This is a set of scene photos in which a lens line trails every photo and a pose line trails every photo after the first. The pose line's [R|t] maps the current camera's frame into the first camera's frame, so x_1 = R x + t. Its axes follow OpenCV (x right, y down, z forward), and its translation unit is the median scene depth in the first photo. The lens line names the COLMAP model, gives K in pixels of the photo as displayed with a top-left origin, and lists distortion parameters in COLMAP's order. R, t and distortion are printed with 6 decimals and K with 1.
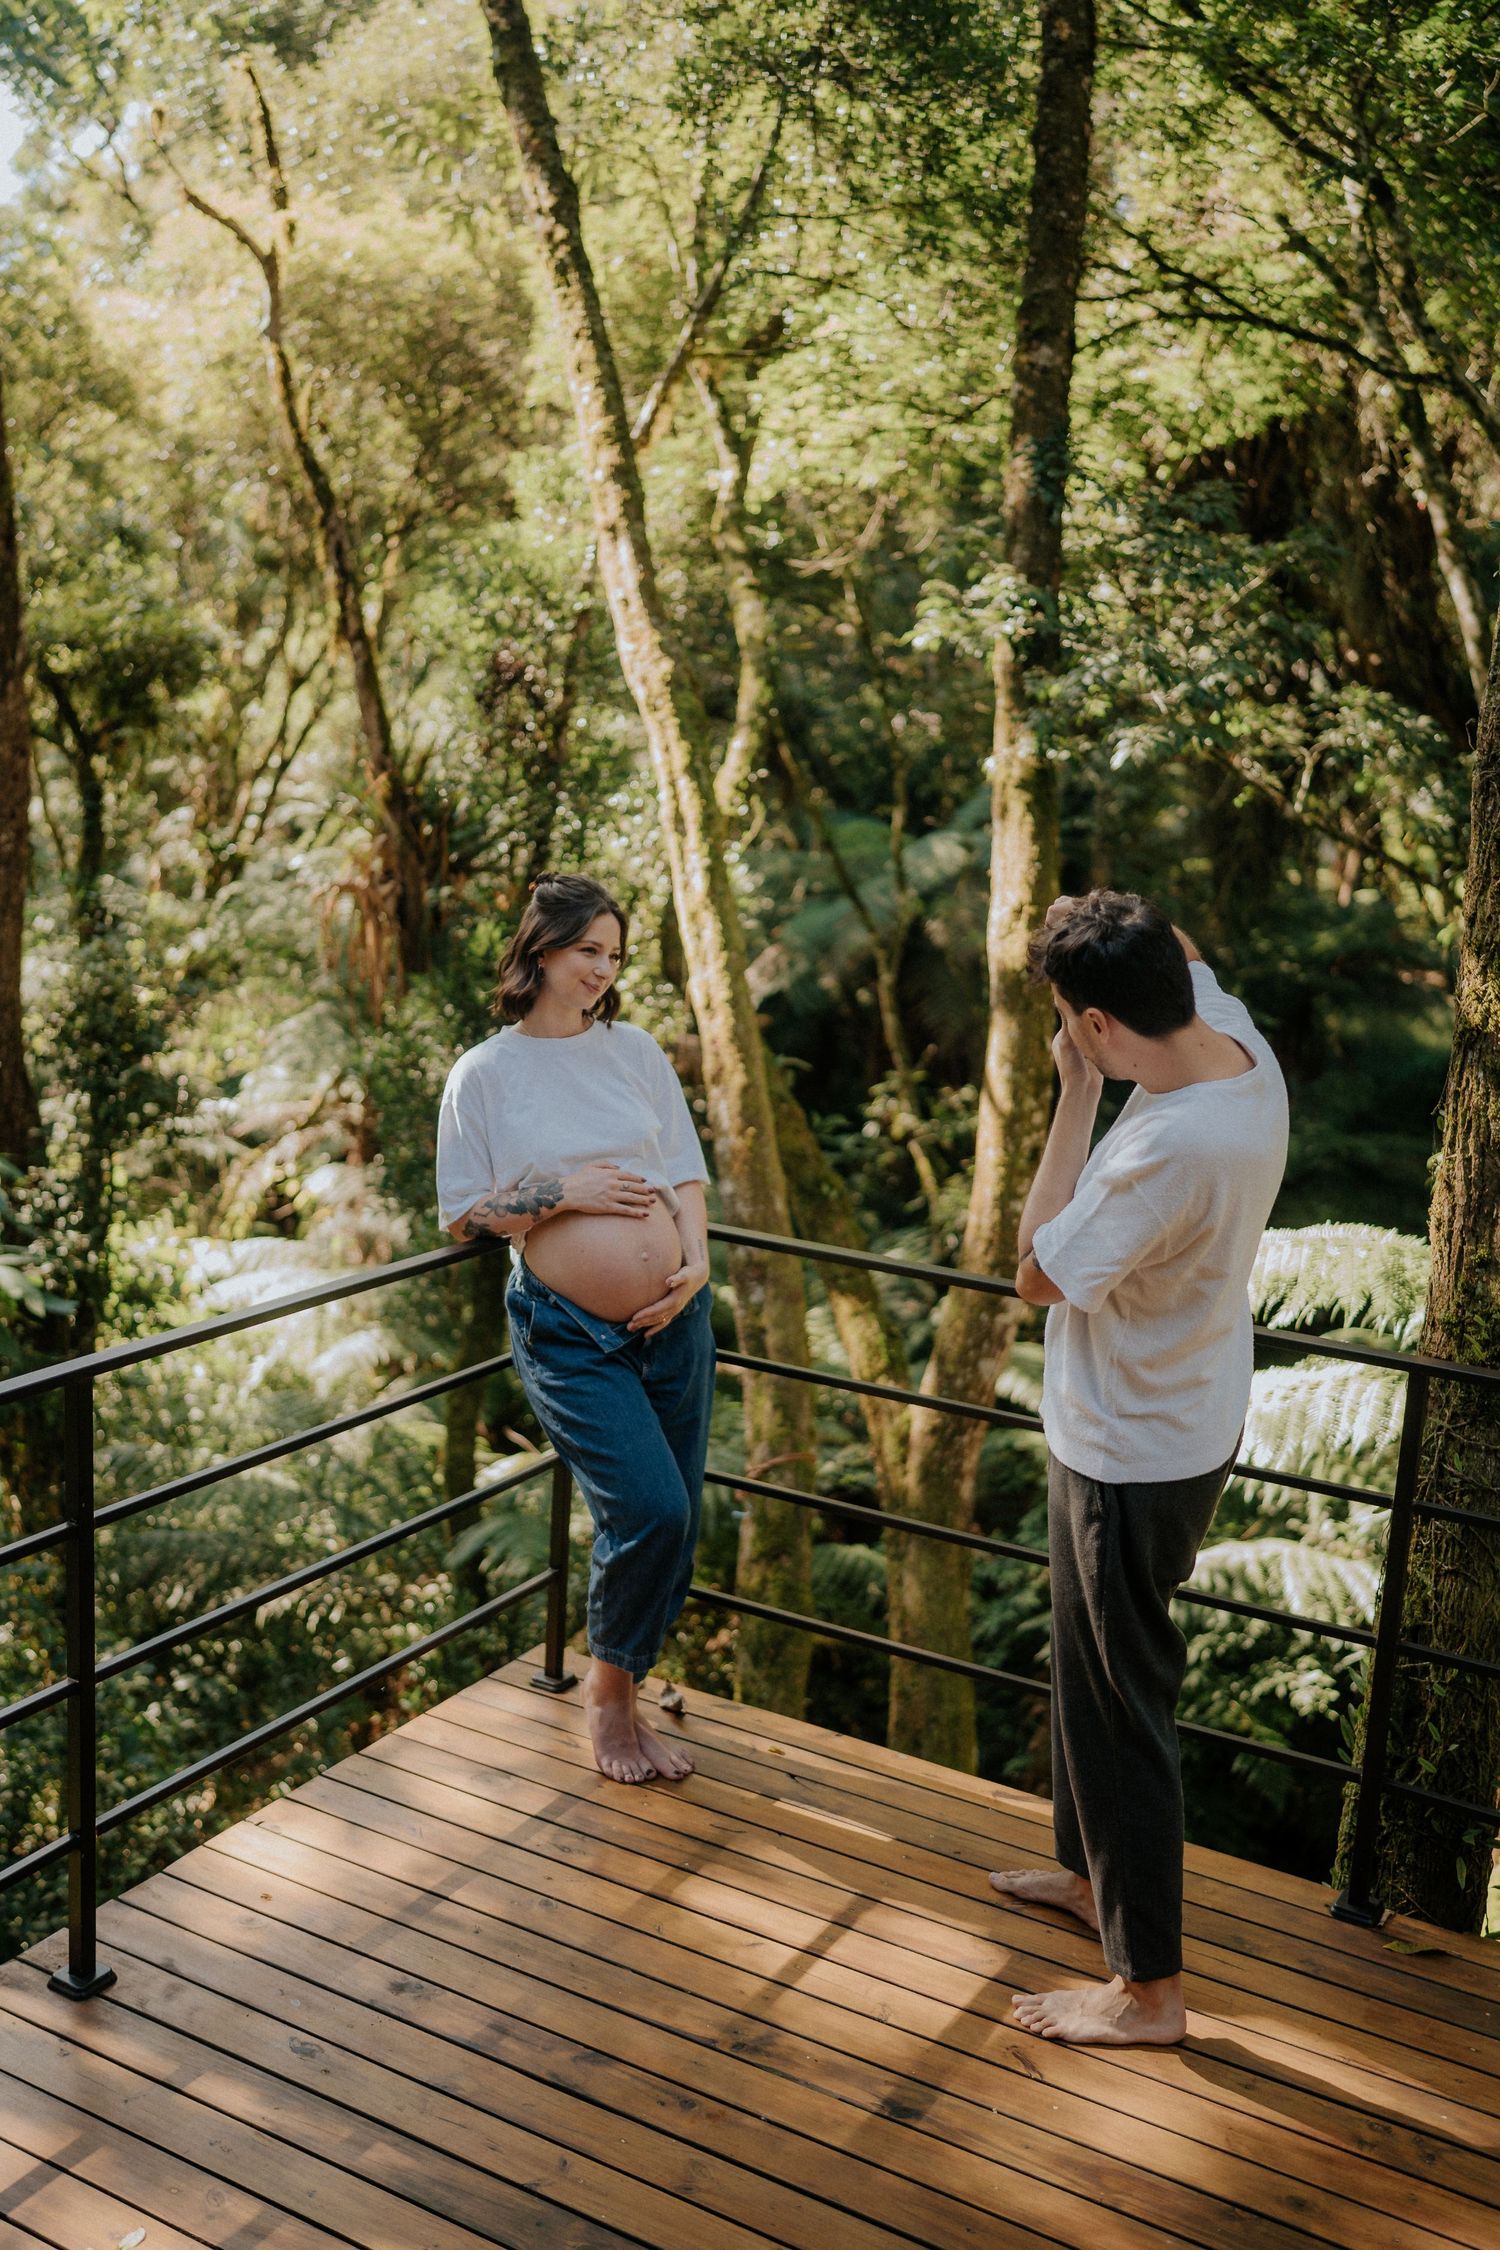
lens RADIAL K [[2267.5, 0, 755.7], [0, 2267.5, 1108.2], [0, 0, 1]] dist [-0.012403, 0.184115]
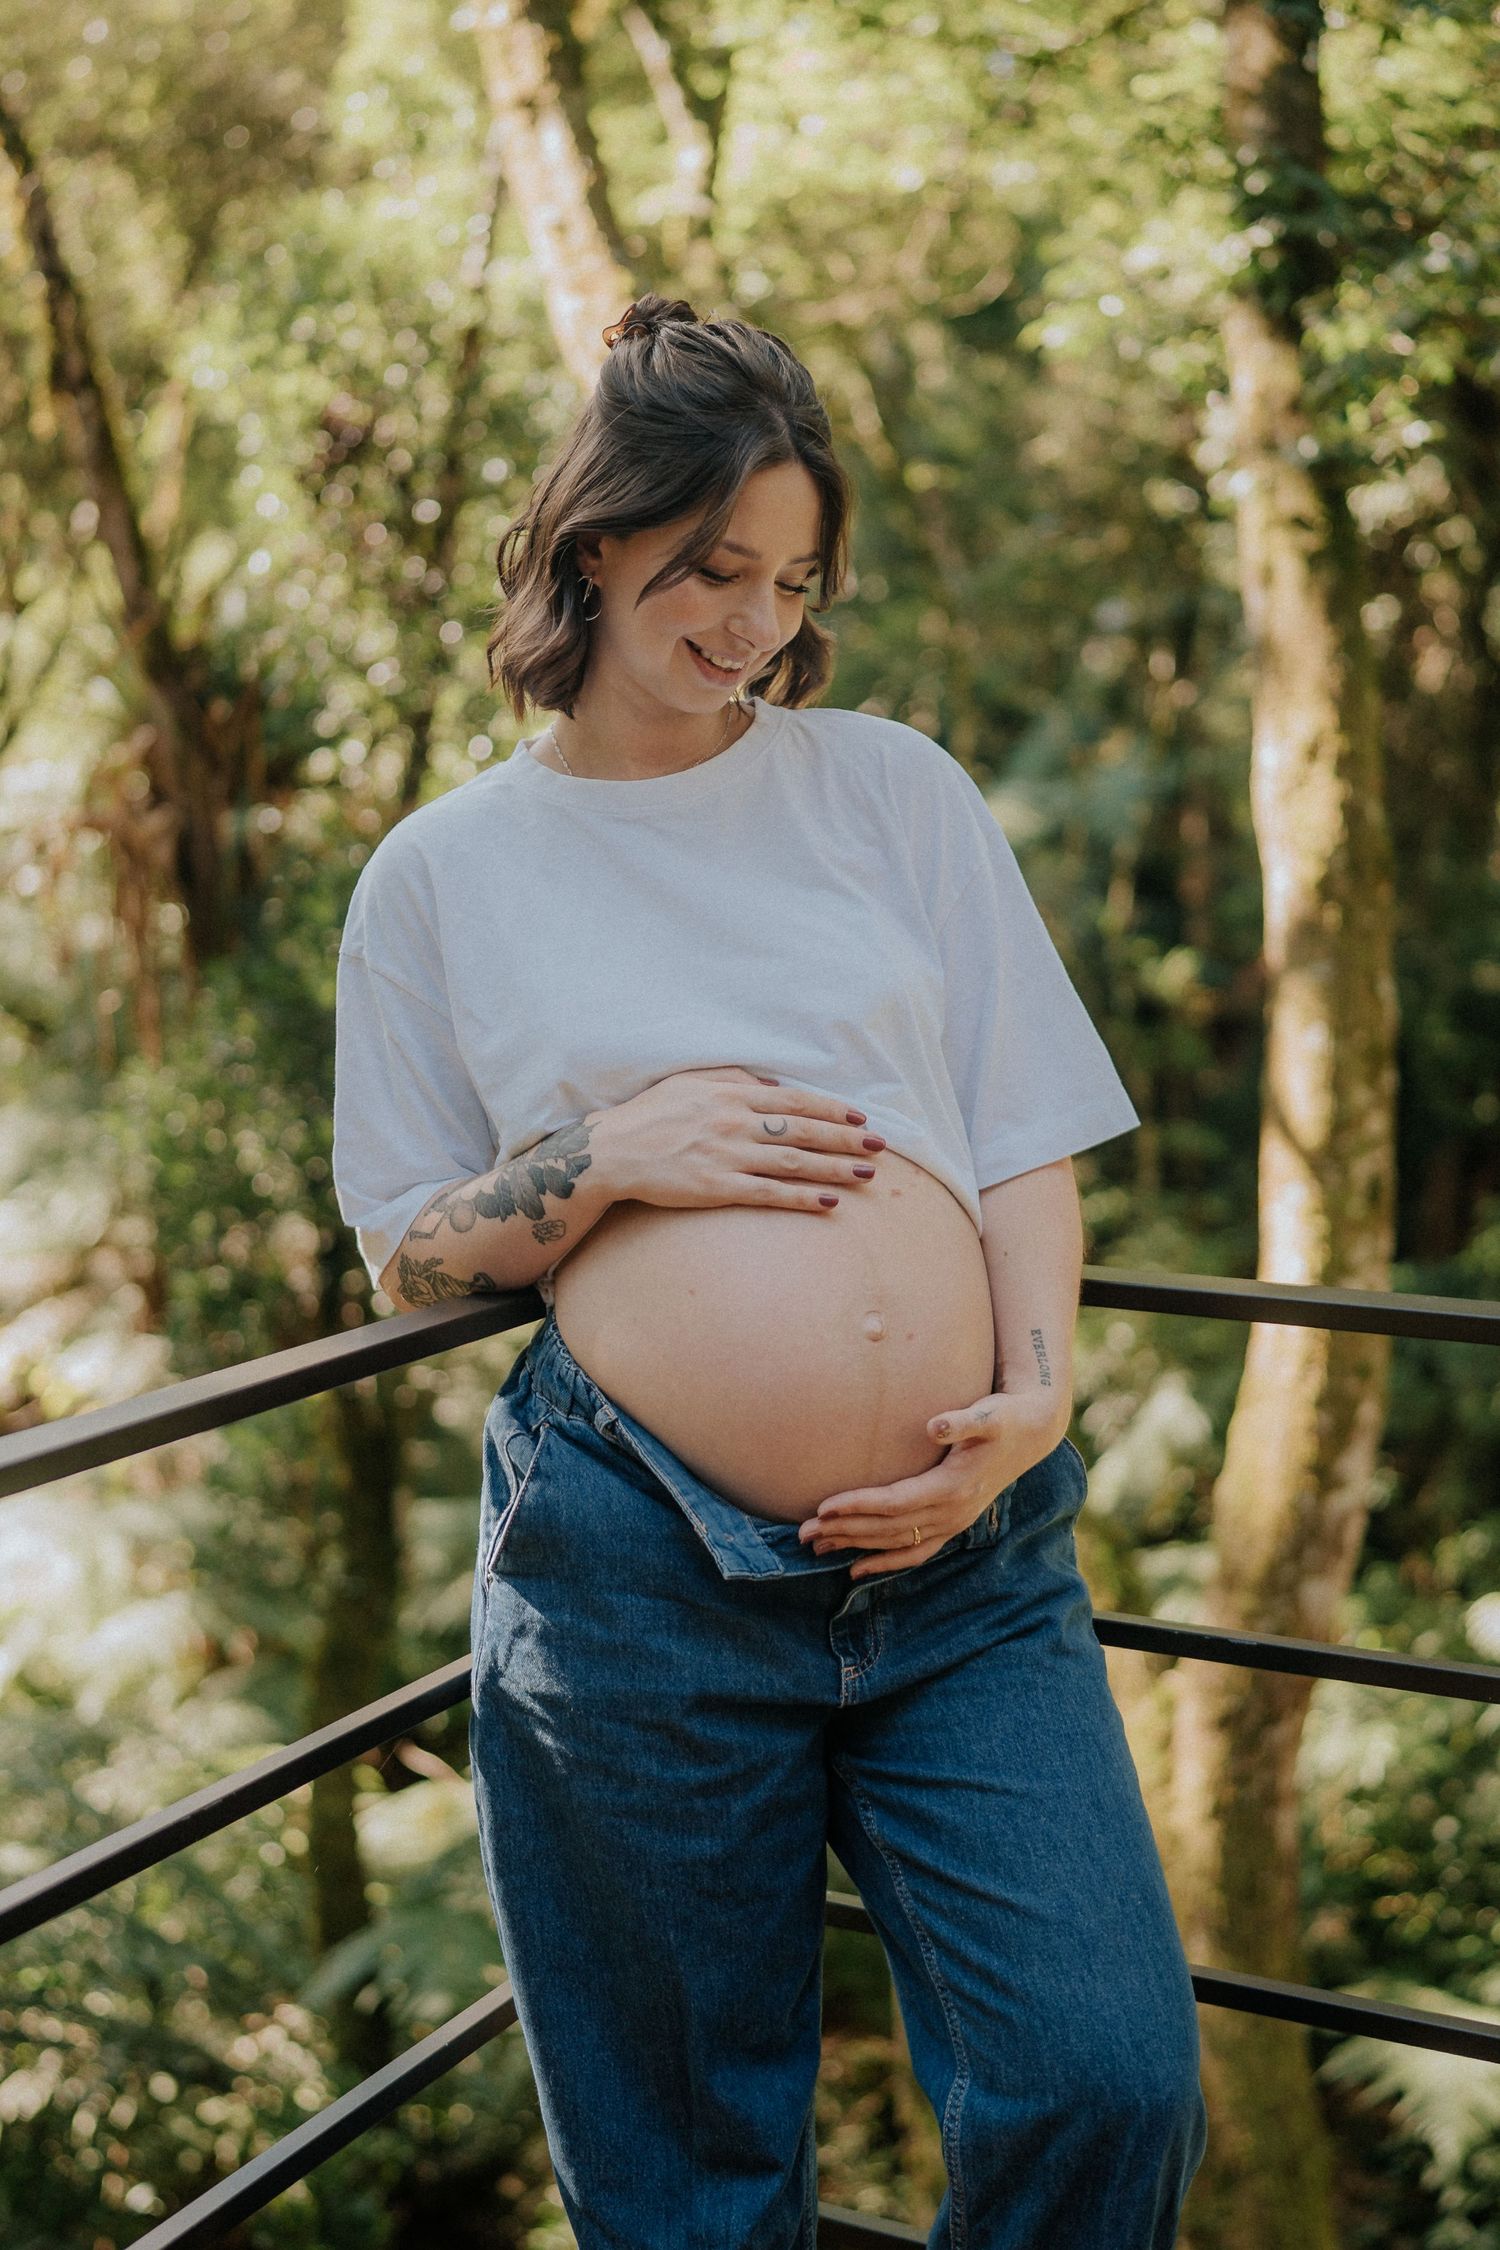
lens RADIAL K [[2267.5, 0, 755.7], [0, 2267.5, 1108.2], [0, 0, 1]] dist [-0.012403, 0.184115]
pose [[0.995381, -0.061731, 0.073531, -0.058614], [0.068550, 0.993197, -0.094133, 0.038399], [-0.067220, 0.098739, 0.992840, 0.430301]]
